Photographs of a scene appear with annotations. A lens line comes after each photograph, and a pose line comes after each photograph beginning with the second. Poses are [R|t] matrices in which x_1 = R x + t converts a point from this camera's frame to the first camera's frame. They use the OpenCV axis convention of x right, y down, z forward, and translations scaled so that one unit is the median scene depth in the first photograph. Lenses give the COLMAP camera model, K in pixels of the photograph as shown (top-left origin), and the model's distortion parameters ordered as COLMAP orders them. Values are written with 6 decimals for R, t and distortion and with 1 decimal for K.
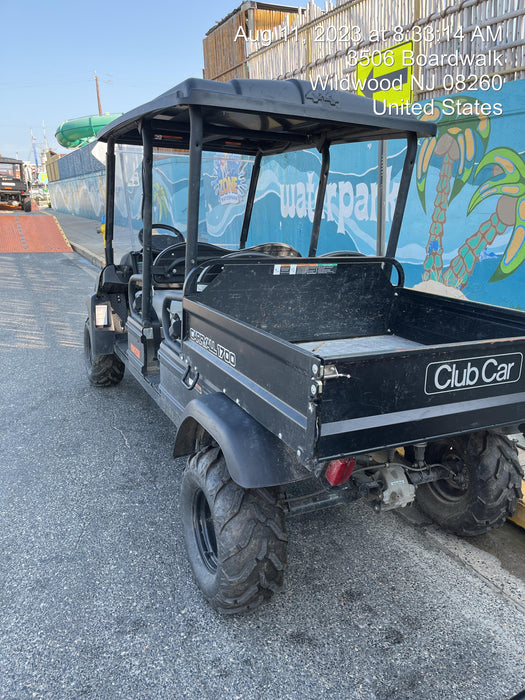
lens RADIAL K [[549.2, 0, 262.5], [0, 549.2, 350.0], [0, 0, 1]] dist [0.010431, 0.000258]
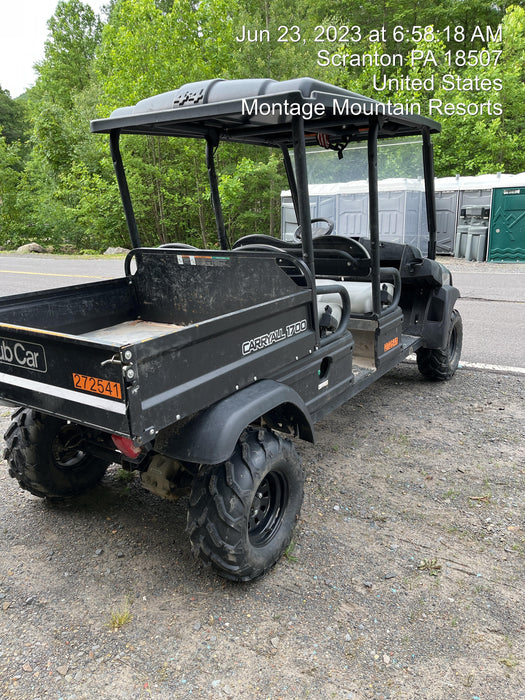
lens RADIAL K [[549.2, 0, 262.5], [0, 549.2, 350.0], [0, 0, 1]] dist [0.010431, 0.000258]
pose [[0.505669, 0.182404, -0.843225, 1.133014], [-0.167777, 0.979525, 0.111274, -0.124007], [0.846256, 0.085206, 0.525918, 0.594420]]
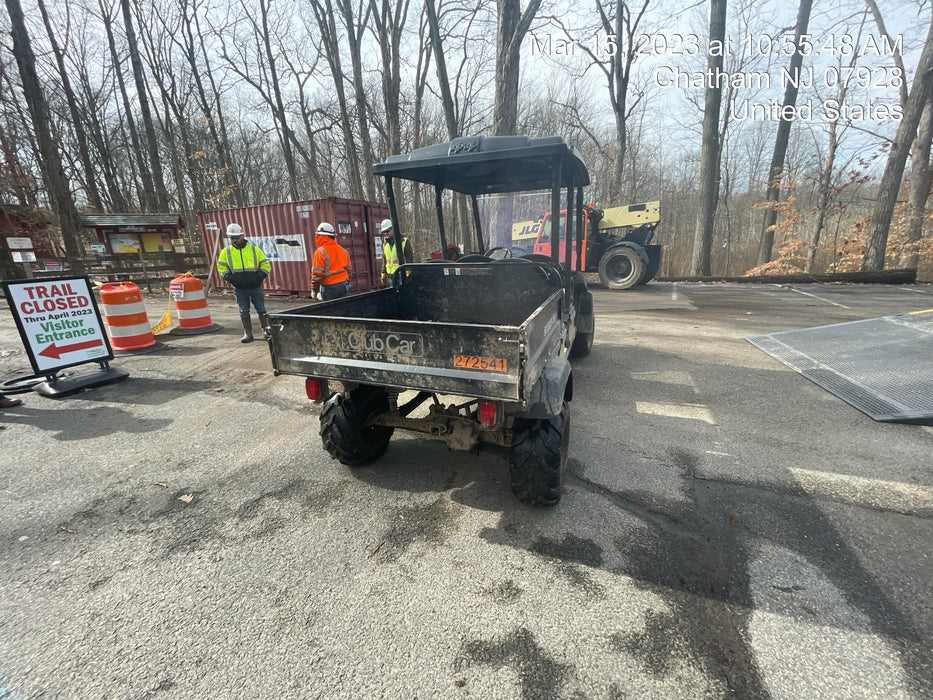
lens RADIAL K [[381.3, 0, 464.7], [0, 381.3, 341.7], [0, 0, 1]] dist [-0.002587, -0.000313]
pose [[0.688360, 0.135862, -0.712532, 0.849164], [-0.127194, 0.989691, 0.065830, -0.035090], [0.714131, 0.045315, 0.698544, 0.344009]]
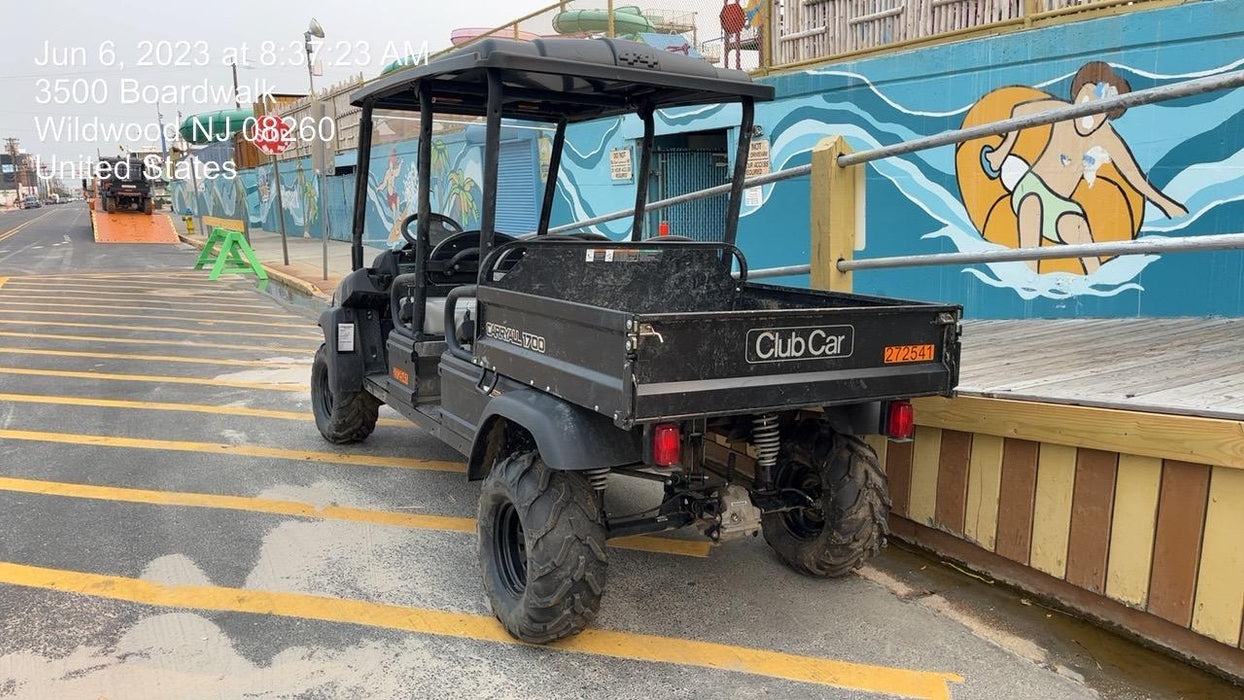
lens RADIAL K [[943.5, 0, 622.0], [0, 943.5, 350.0], [0, 0, 1]] dist [0.004592, -0.000230]
pose [[0.998052, -0.013637, 0.060878, -0.014327], [0.020049, 0.994164, -0.106001, 0.154085], [-0.059077, 0.107015, 0.992501, -0.418949]]
